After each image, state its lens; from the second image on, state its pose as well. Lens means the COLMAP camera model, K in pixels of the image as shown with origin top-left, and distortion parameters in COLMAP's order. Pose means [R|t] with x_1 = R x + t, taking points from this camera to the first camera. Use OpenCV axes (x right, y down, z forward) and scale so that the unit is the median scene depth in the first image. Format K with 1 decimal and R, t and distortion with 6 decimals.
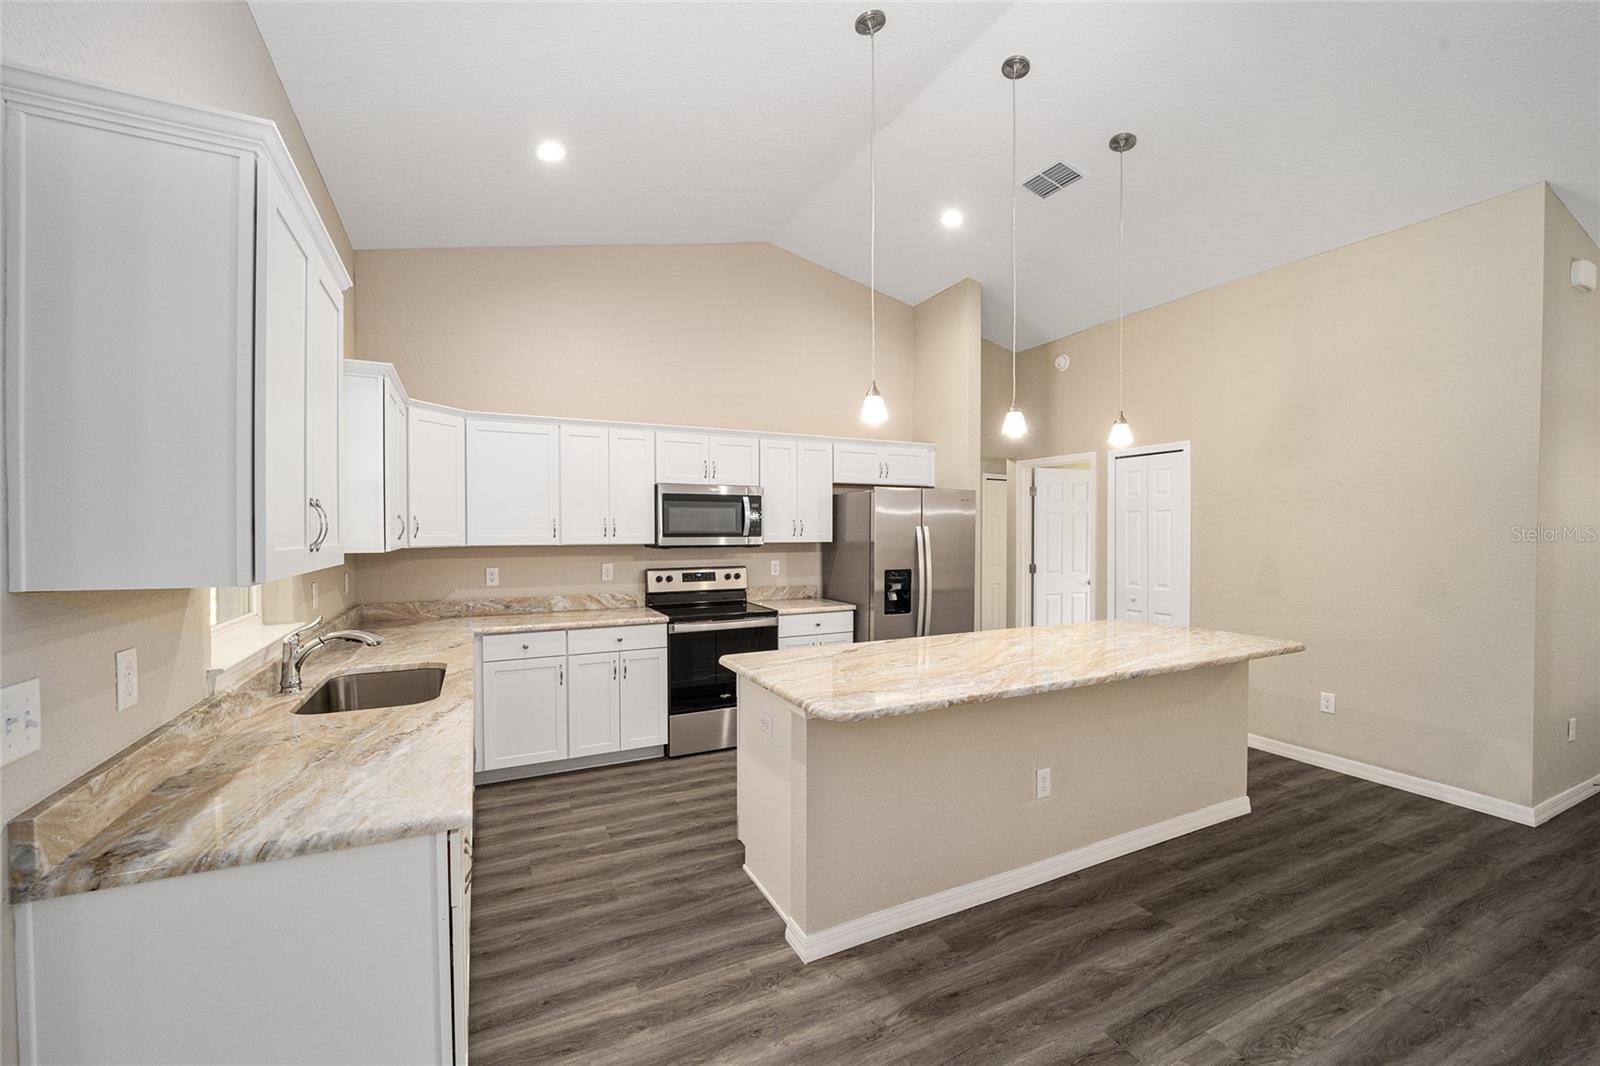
lens RADIAL K [[642.7, 0, 782.1], [0, 642.7, 529.8], [0, 0, 1]] dist [-0.010715, -0.000248]
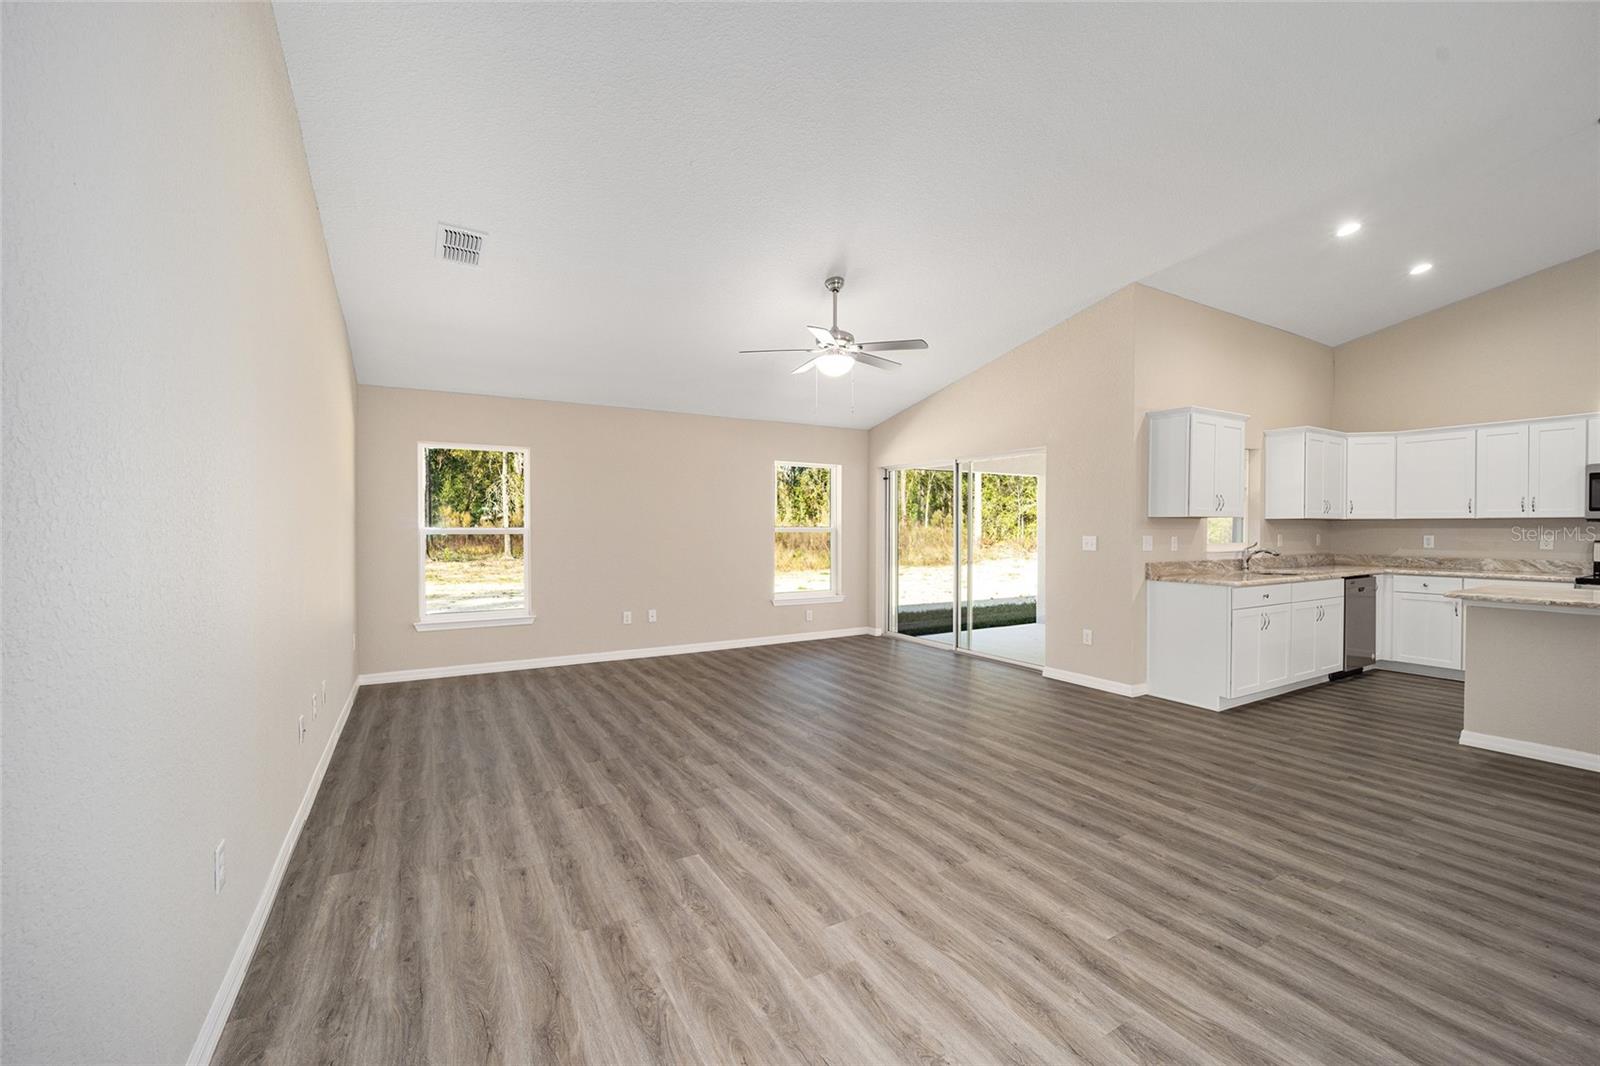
lens RADIAL K [[642.7, 0, 782.1], [0, 642.7, 529.8], [0, 0, 1]] dist [-0.010715, -0.000248]
pose [[0.059846, 0.006276, -0.998188, 0.875285], [-0.002763, 0.999977, 0.006121, 0.042764], [0.998204, 0.002392, 0.059862, -0.520356]]
